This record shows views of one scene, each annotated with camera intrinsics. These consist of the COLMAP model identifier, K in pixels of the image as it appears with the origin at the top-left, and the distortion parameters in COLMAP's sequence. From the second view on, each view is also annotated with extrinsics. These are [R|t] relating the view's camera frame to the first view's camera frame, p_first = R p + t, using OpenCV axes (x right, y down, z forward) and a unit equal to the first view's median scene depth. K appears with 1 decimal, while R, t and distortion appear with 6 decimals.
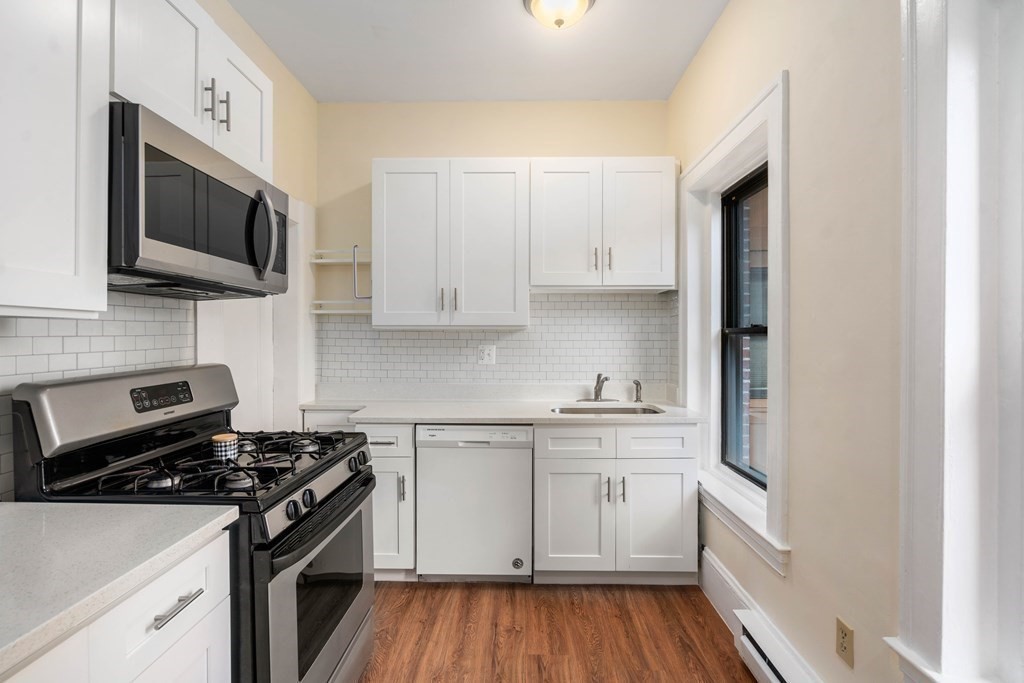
lens RADIAL K [[488.2, 0, 512.5], [0, 488.2, 339.8], [0, 0, 1]] dist [-0.005151, 0.000526]
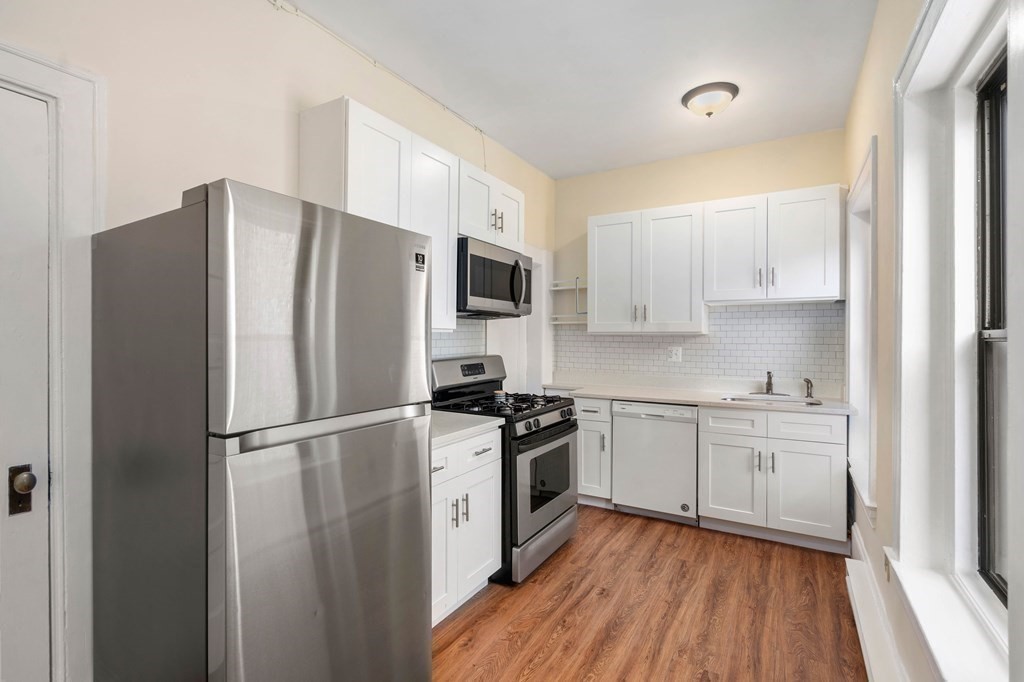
lens RADIAL K [[459.1, 0, 502.8], [0, 459.1, 340.7], [0, 0, 1]] dist [-0.001247, 0.000064]
pose [[0.864624, 0.005197, -0.502392, 0.214356], [-0.006444, 0.999979, -0.000746, -0.001476], [0.502378, 0.003882, 0.864639, -0.364884]]
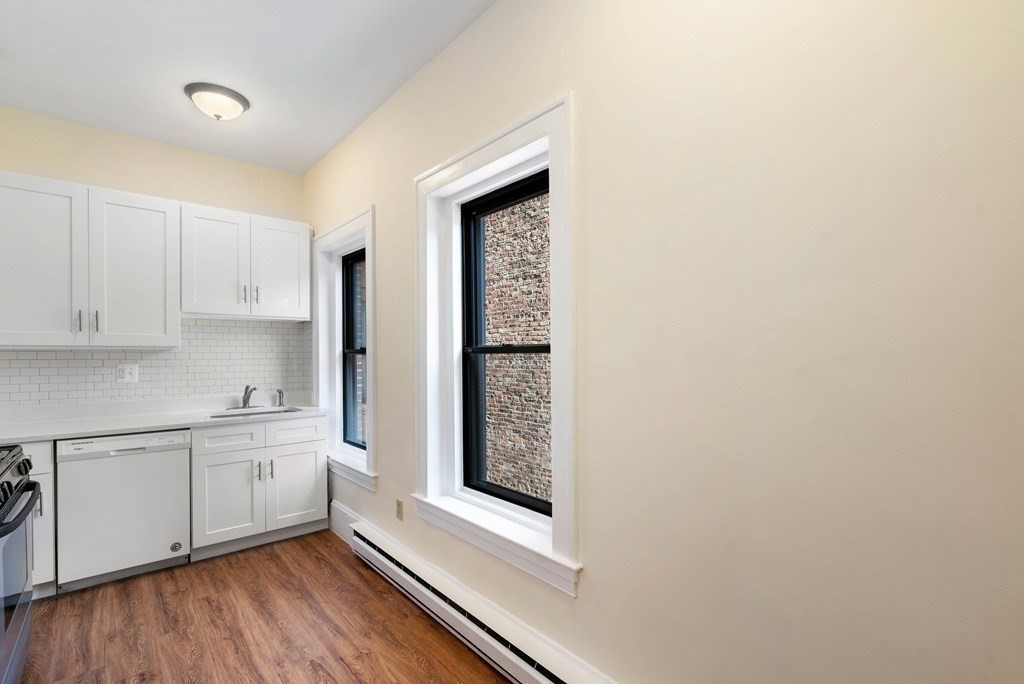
lens RADIAL K [[470.7, 0, 506.5], [0, 470.7, 356.0], [0, 0, 1]] dist [-0.004156, -0.000467]
pose [[0.753643, -0.006059, 0.657256, -0.133048], [0.008863, 0.999960, -0.000944, 0.001500], [-0.657224, 0.006537, 0.753667, -0.400699]]
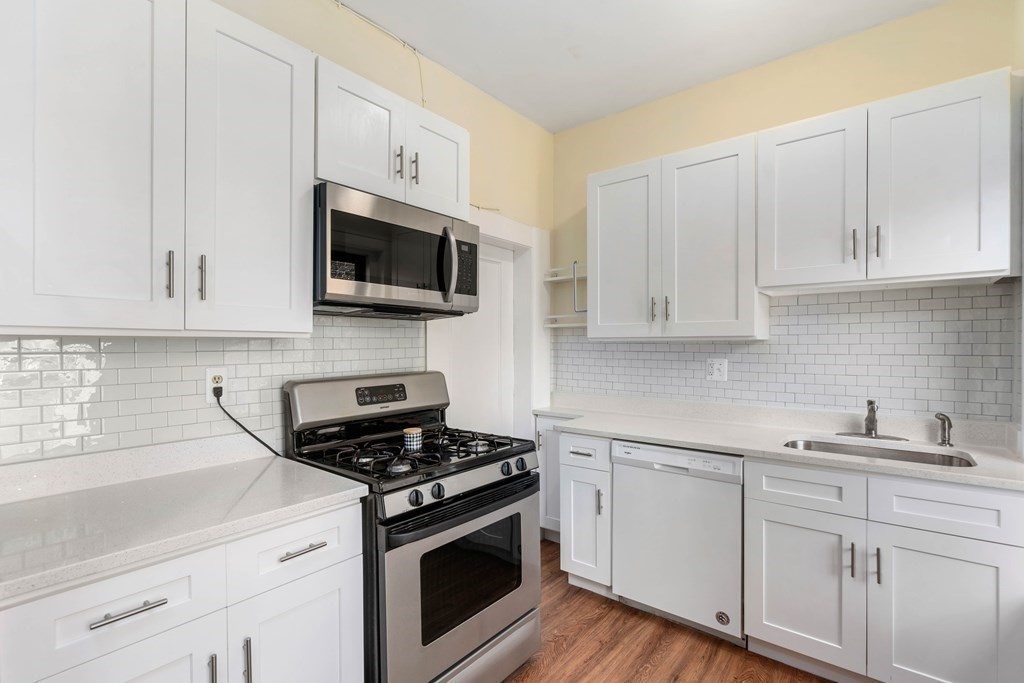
lens RADIAL K [[476.0, 0, 496.4], [0, 476.0, 349.9], [0, 0, 1]] dist [-0.001620, 0.000103]
pose [[0.785273, 0.003577, -0.619139, 0.214068], [-0.003866, 0.999992, 0.000874, -0.005181], [0.619137, 0.001707, 0.785281, 0.111794]]
